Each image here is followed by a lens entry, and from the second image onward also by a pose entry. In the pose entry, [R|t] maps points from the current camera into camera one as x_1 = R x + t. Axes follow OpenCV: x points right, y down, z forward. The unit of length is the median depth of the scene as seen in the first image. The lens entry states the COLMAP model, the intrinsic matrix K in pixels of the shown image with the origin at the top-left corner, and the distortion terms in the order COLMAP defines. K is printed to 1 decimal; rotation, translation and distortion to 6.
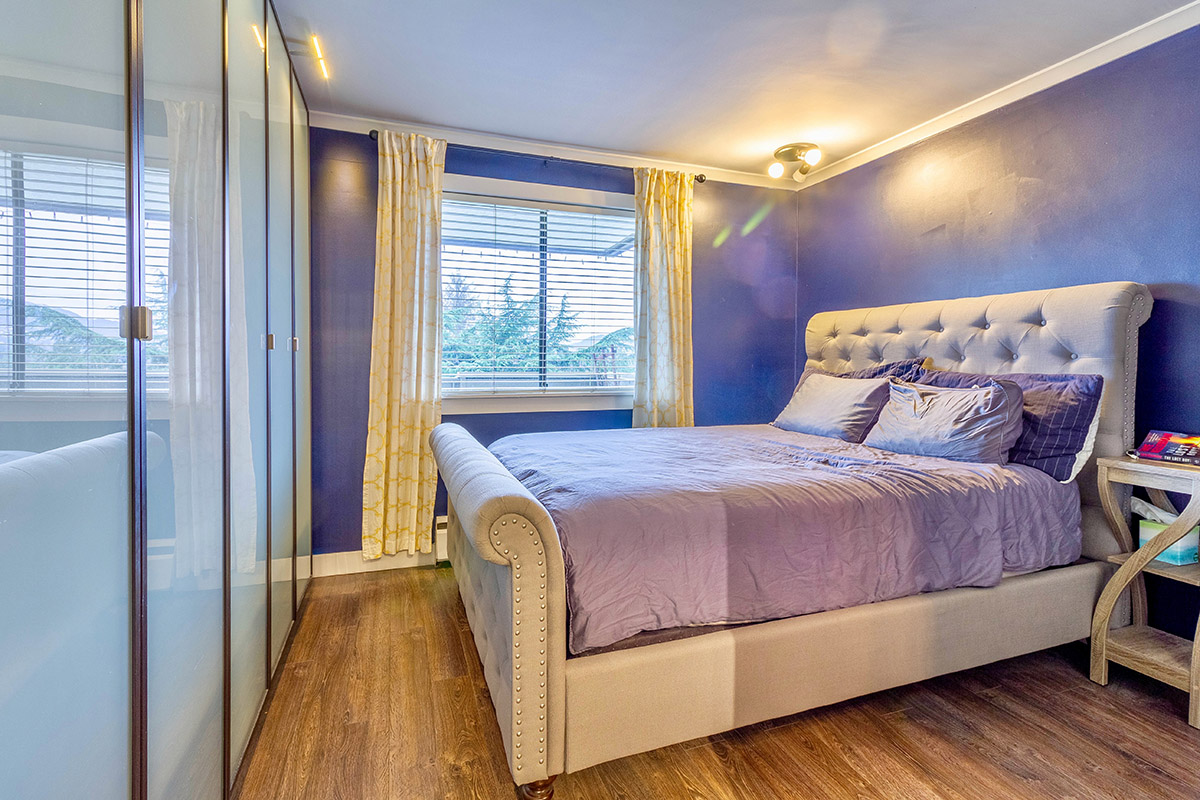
lens RADIAL K [[561.4, 0, 613.3], [0, 561.4, 374.1], [0, 0, 1]] dist [0.002423, 0.000256]
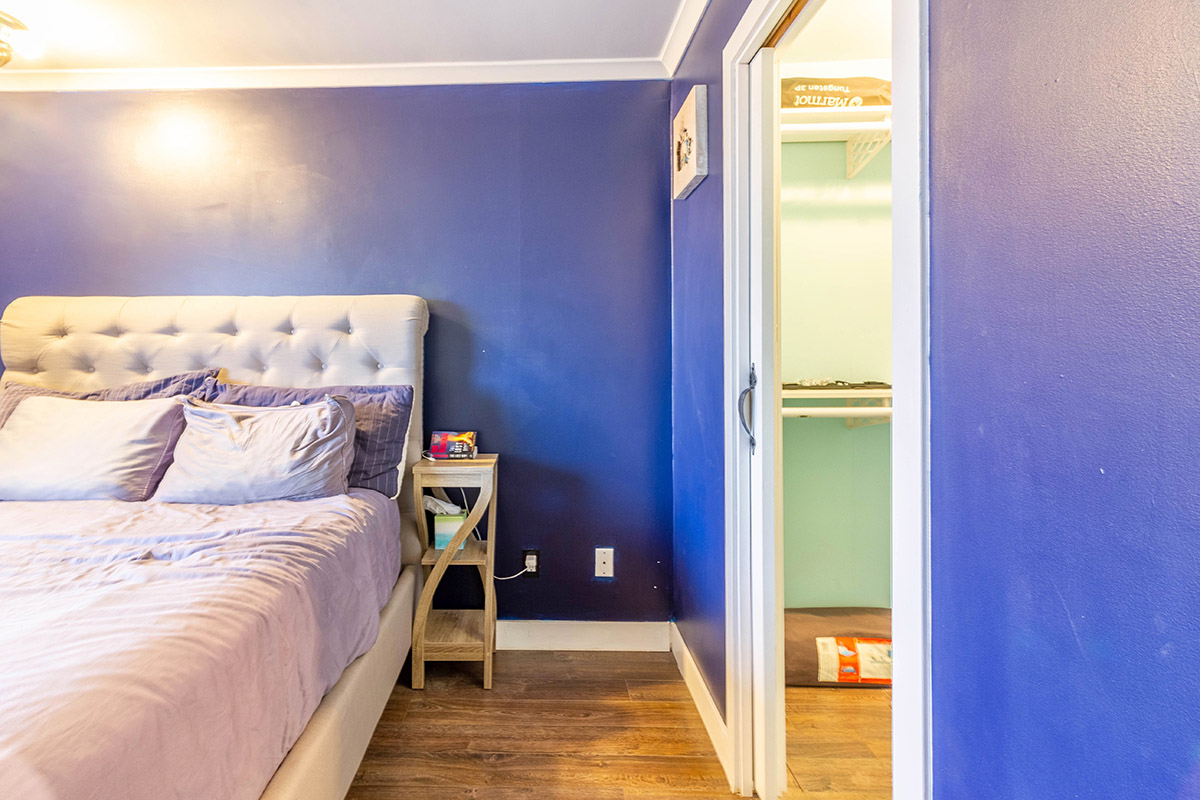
lens RADIAL K [[615.9, 0, 599.7], [0, 615.9, 361.9], [0, 0, 1]] dist [0.006986, 0.000197]
pose [[0.403103, -0.008199, 0.915118, -0.020831], [0.029668, 0.999551, -0.004112, -0.024372], [-0.914674, 0.028807, 0.403165, 0.219376]]
